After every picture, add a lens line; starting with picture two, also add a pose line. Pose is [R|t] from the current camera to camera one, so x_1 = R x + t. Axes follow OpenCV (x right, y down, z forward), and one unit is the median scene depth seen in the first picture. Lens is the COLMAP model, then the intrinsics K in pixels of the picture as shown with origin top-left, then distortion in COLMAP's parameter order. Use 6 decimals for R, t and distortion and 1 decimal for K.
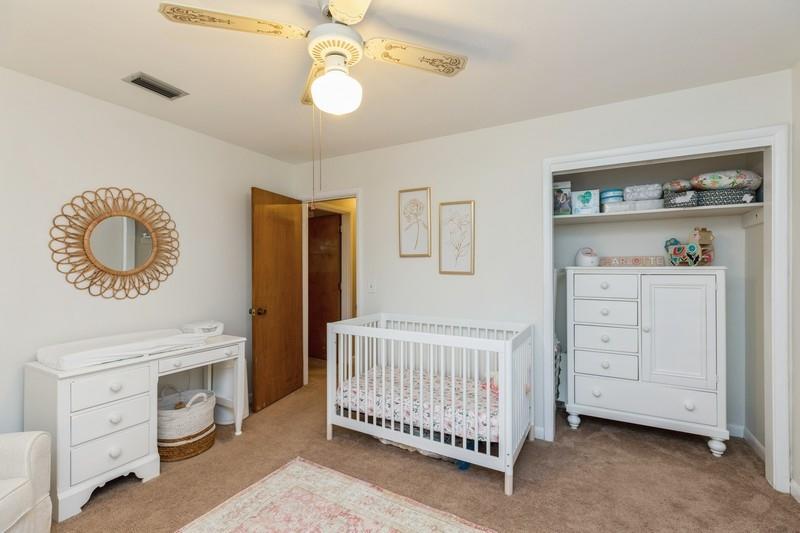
lens RADIAL K [[358.2, 0, 404.6], [0, 358.2, 269.9], [0, 0, 1]] dist [0.003174, -0.001142]
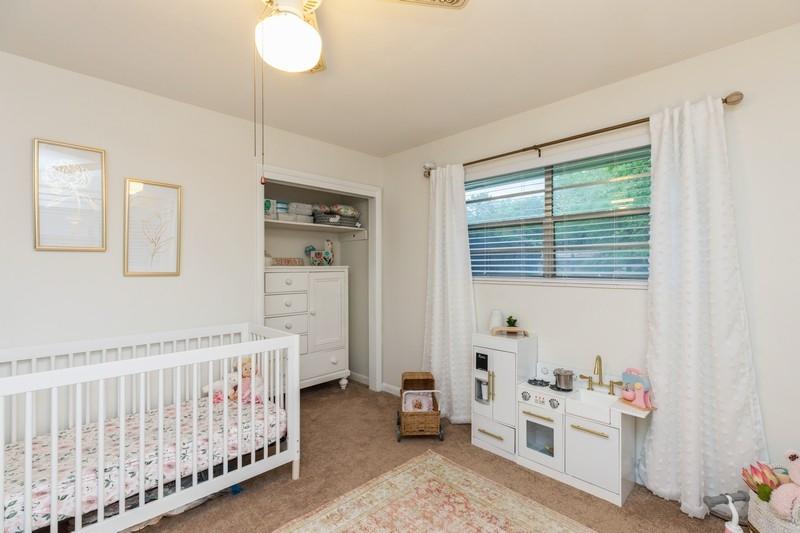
lens RADIAL K [[358.2, 0, 404.6], [0, 358.2, 262.7], [0, 0, 1]] dist [0.003174, -0.001142]
pose [[0.276482, 0.007722, 0.960988, -0.528447], [0.011886, 0.999864, -0.011454, -0.001702], [-0.960945, 0.014589, 0.276353, 0.310129]]
